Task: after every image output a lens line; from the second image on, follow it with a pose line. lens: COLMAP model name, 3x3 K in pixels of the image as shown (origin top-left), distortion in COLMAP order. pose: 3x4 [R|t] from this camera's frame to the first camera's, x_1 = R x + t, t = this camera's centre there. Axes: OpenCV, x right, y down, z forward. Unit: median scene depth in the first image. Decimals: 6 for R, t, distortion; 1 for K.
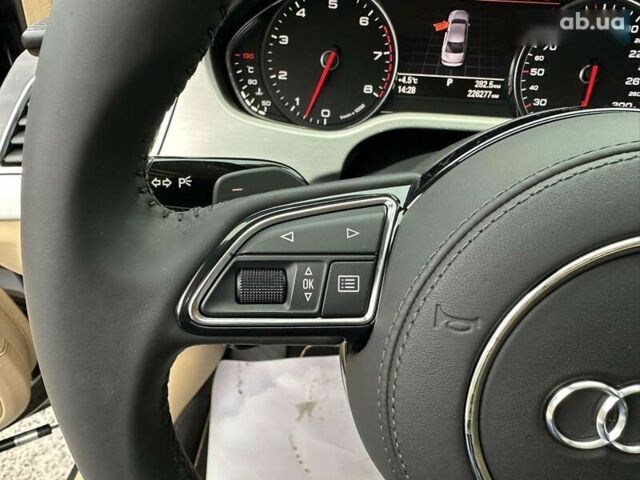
lens RADIAL K [[473.0, 0, 312.2], [0, 473.0, 270.0], [0, 0, 1]] dist [0.003313, 0.000861]
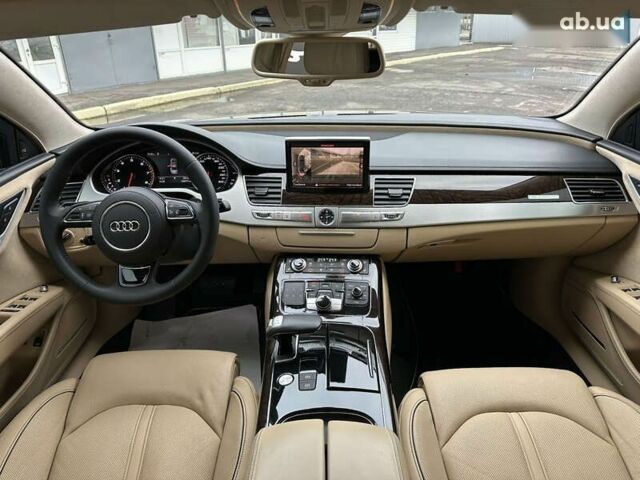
lens RADIAL K [[453.4, 0, 320.0], [0, 453.4, 240.0], [0, 0, 1]] dist [0.096900, -0.159100]
pose [[0.996427, -0.081422, 0.022458, 1.226256], [0.084355, 0.972749, -0.215969, 0.798274], [-0.004262, 0.217092, 0.976142, -2.035587]]
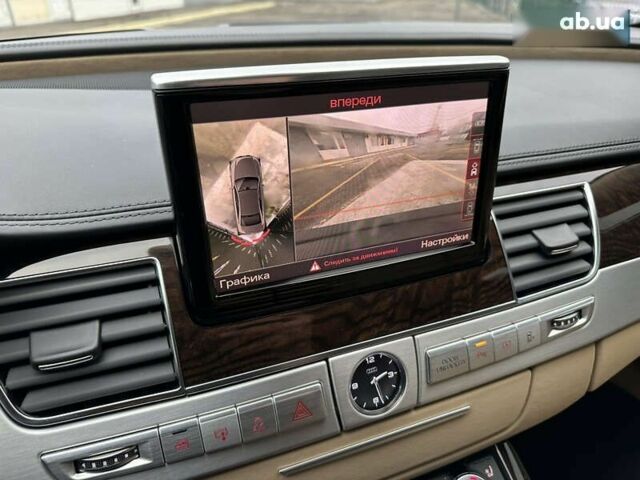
lens RADIAL K [[453.4, 0, 320.0], [0, 453.4, 240.0], [0, 0, 1]] dist [0.096900, -0.159100]
pose [[0.871584, -0.273964, 0.406552, 1.023549], [0.324605, 0.943958, -0.059795, -0.182230], [-0.367386, 0.184085, 0.911669, 0.086924]]
